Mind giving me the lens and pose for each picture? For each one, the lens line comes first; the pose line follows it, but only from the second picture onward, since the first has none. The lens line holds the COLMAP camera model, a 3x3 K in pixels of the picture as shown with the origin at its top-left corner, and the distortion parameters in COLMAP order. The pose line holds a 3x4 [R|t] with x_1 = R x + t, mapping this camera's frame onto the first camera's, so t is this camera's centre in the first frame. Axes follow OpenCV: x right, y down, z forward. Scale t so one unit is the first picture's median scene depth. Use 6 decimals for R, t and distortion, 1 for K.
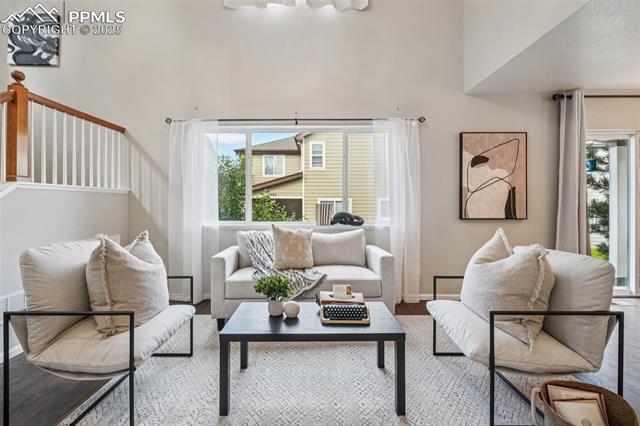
lens RADIAL K [[284.6, 0, 317.2], [0, 284.6, 206.4], [0, 0, 1]] dist [-0.004365, -0.000493]
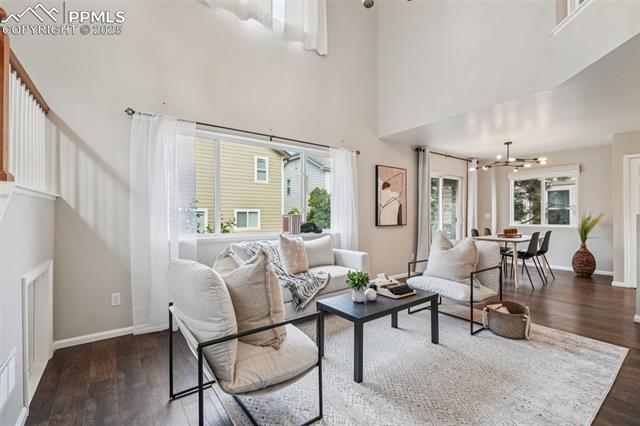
lens RADIAL K [[279.6, 0, 319.8], [0, 279.6, 217.6], [0, 0, 1]] dist [-0.012251, -0.000119]
pose [[0.801519, -0.004738, 0.597951, -0.562006], [0.003853, 0.999989, 0.002760, -0.002150], [-0.597957, 0.000092, 0.801528, 0.052456]]
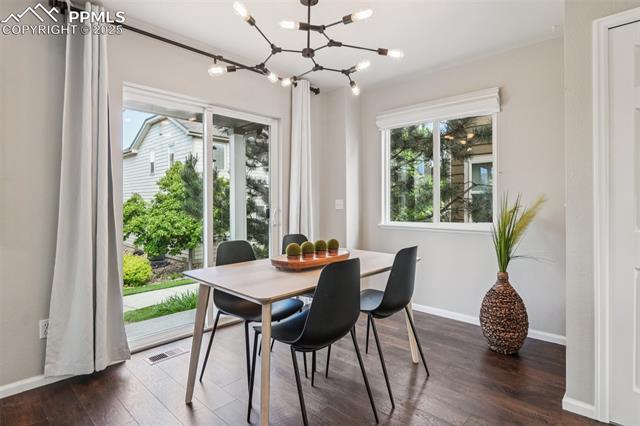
lens RADIAL K [[331.5, 0, 321.0], [0, 331.5, 208.7], [0, 0, 1]] dist [-0.014656, 0.000544]
pose [[0.678672, -0.008738, 0.734390, 0.722175], [0.006204, 0.999962, 0.006164, 0.002289], [-0.734416, 0.000373, 0.678700, 0.204540]]
